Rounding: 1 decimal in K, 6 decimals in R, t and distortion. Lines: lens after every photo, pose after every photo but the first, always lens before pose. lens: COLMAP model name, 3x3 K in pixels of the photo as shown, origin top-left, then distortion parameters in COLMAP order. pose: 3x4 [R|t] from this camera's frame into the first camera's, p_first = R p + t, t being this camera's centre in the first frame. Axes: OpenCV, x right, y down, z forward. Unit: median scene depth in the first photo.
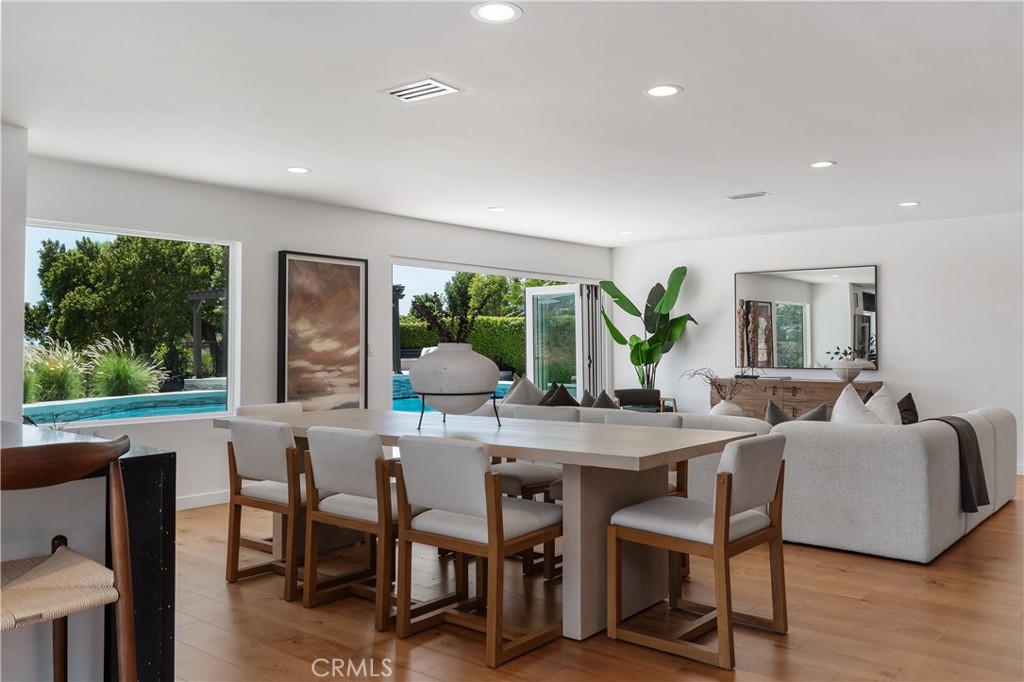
lens RADIAL K [[823.2, 0, 510.3], [0, 823.2, 326.6], [0, 0, 1]] dist [0.038061, 0.000195]
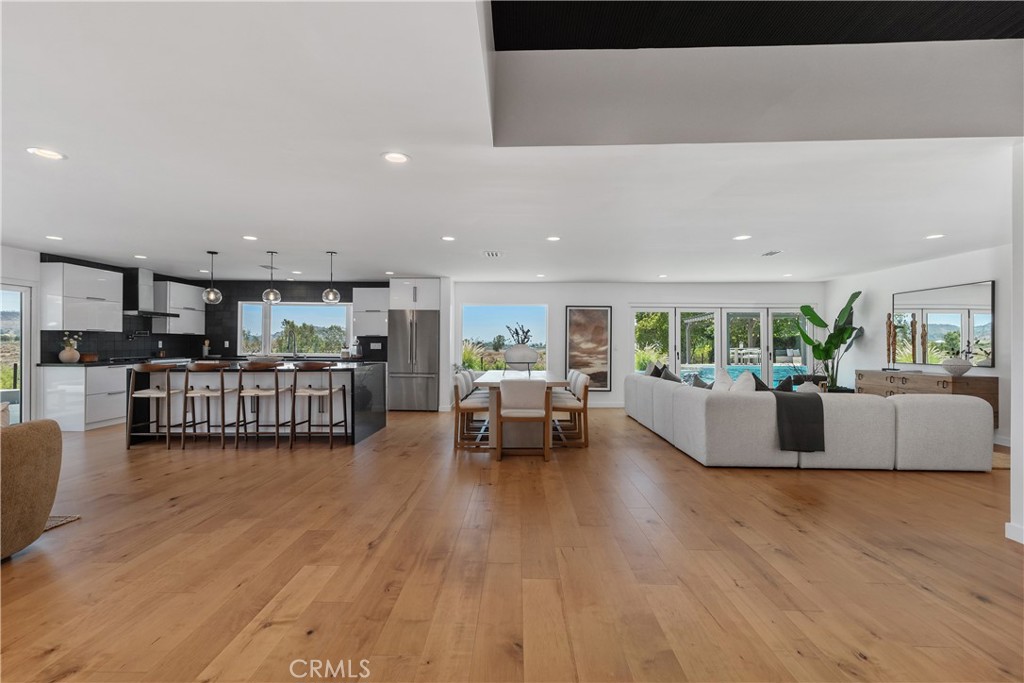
lens RADIAL K [[471.9, 0, 512.0], [0, 471.9, 341.5], [0, 0, 1]] dist [0.008319, 0.000653]
pose [[0.632862, -0.003684, -0.774256, 0.624589], [0.013456, 0.999890, 0.006241, 0.000529], [0.774148, -0.014368, 0.632842, 0.011820]]
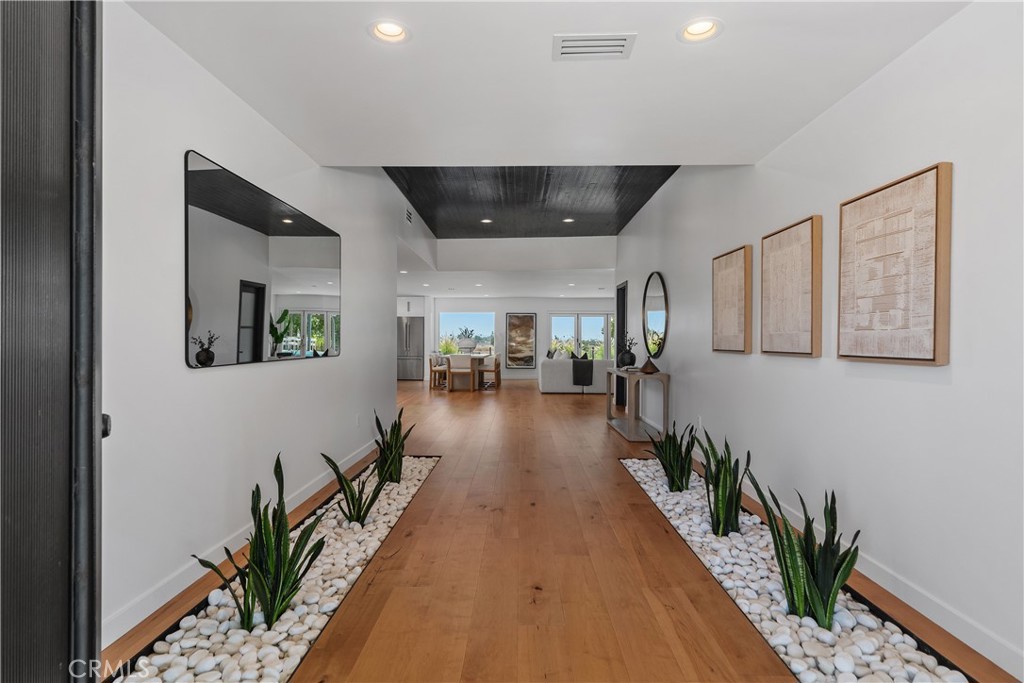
lens RADIAL K [[540.5, 0, 512.0], [0, 540.5, 341.5], [0, 0, 1]] dist [0.000192, -0.000003]
pose [[0.627364, 0.001954, -0.778723, 1.477212], [0.018009, 0.999693, 0.017017, -0.005660], [0.778518, -0.024700, 0.627137, -0.451214]]
